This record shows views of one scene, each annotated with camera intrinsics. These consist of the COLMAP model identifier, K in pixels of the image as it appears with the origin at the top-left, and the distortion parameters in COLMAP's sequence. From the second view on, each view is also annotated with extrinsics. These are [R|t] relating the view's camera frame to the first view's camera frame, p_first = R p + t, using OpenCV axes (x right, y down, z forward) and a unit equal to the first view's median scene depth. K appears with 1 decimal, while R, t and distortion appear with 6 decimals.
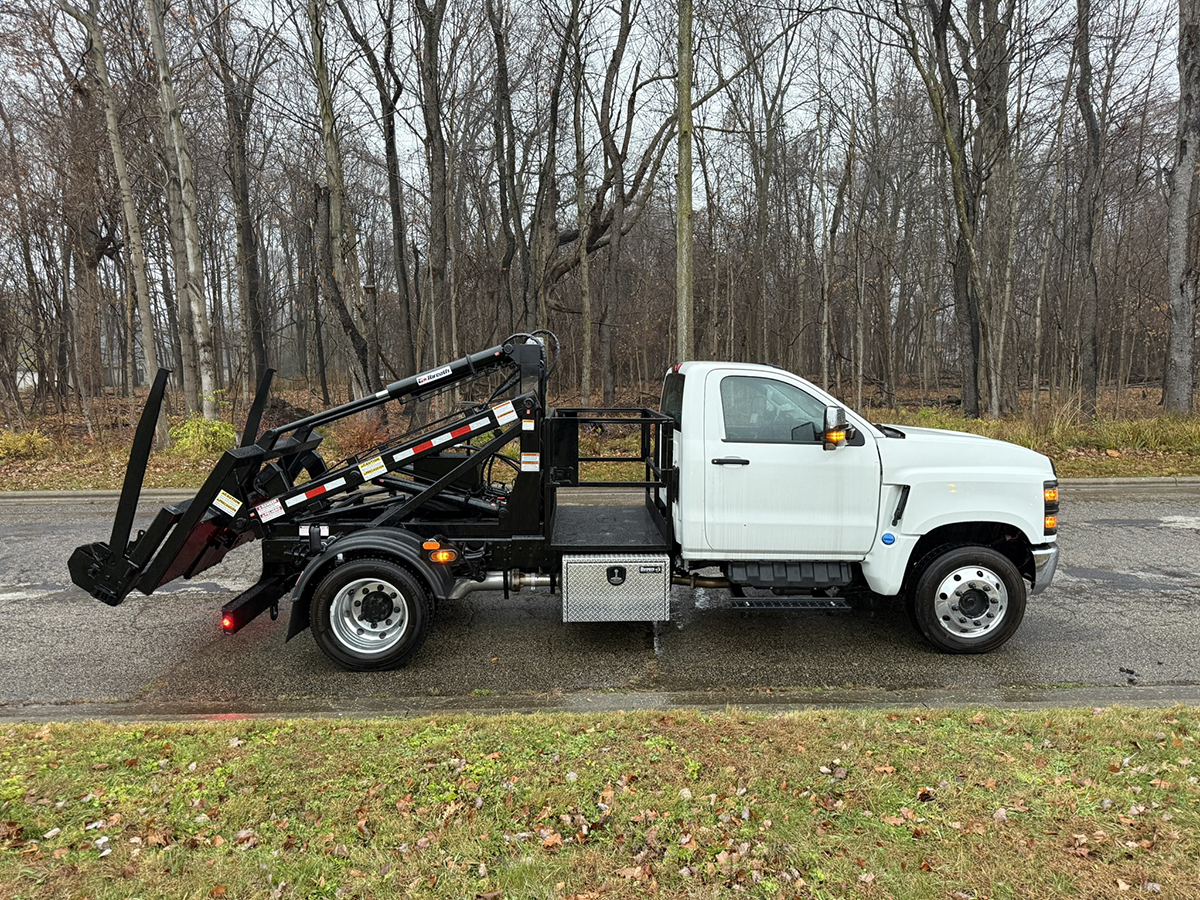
lens RADIAL K [[825.8, 0, 597.9], [0, 825.8, 485.0], [0, 0, 1]] dist [0.020769, -0.004316]
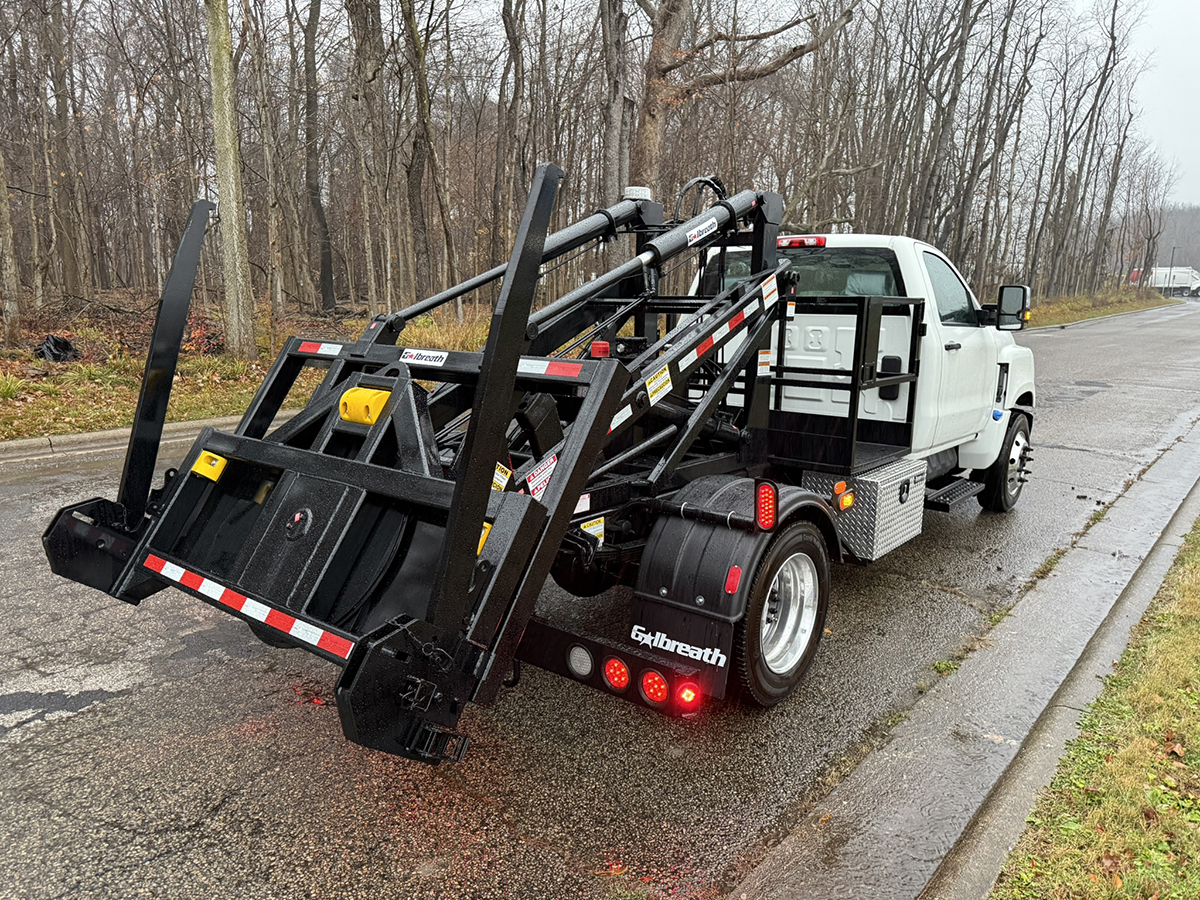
lens RADIAL K [[825.8, 0, 597.9], [0, 825.8, 485.0], [0, 0, 1]] dist [0.020769, -0.004316]
pose [[0.663058, -0.159211, 0.731441, -0.658990], [0.086272, 0.986862, 0.136602, -0.030110], [-0.743580, -0.027473, 0.668082, 0.555257]]
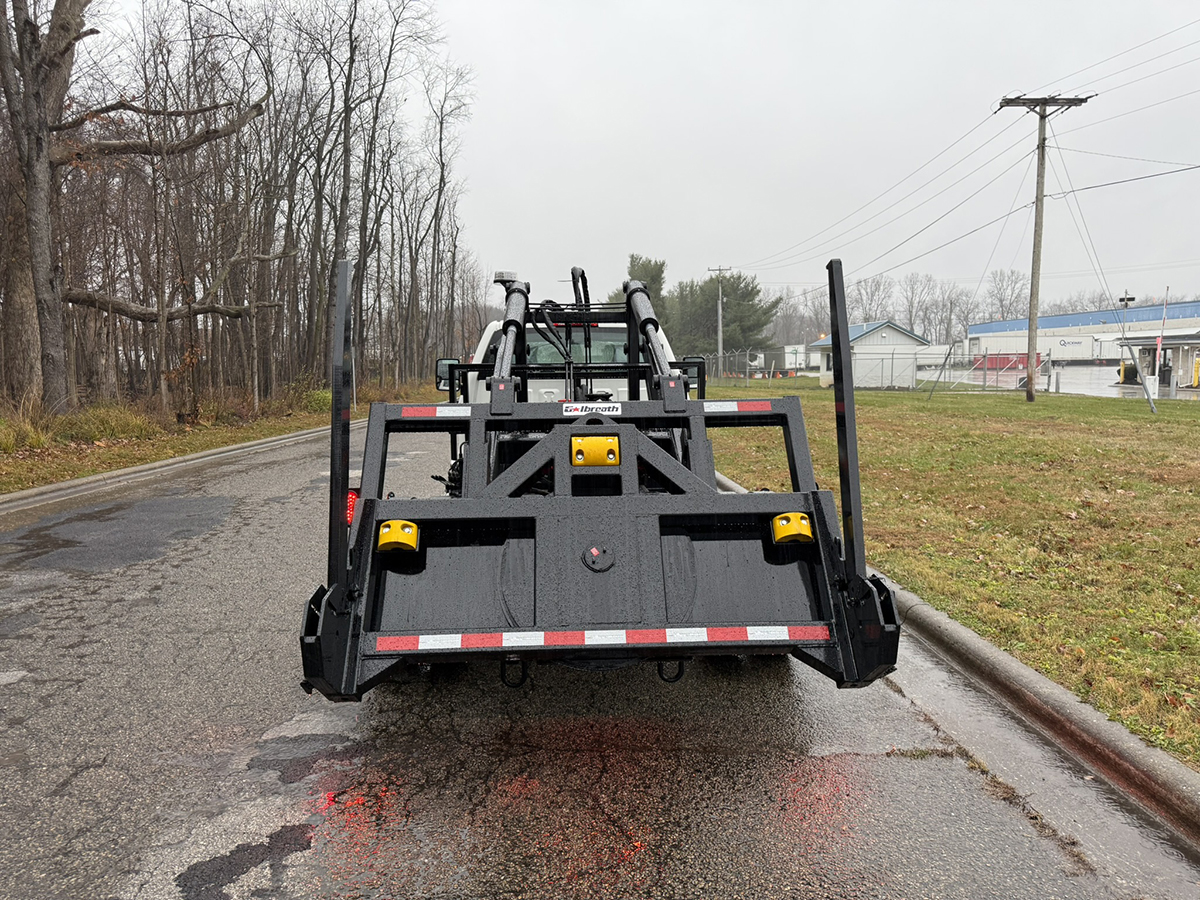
lens RADIAL K [[868.3, 0, 600.0], [0, 868.3, 450.0], [0, 0, 1]] dist [0.010869, 0.008876]
pose [[0.004658, -0.081903, 0.996629, -0.939798], [0.149565, 0.985487, 0.080289, -0.064461], [-0.988741, 0.148687, 0.016840, 0.932877]]
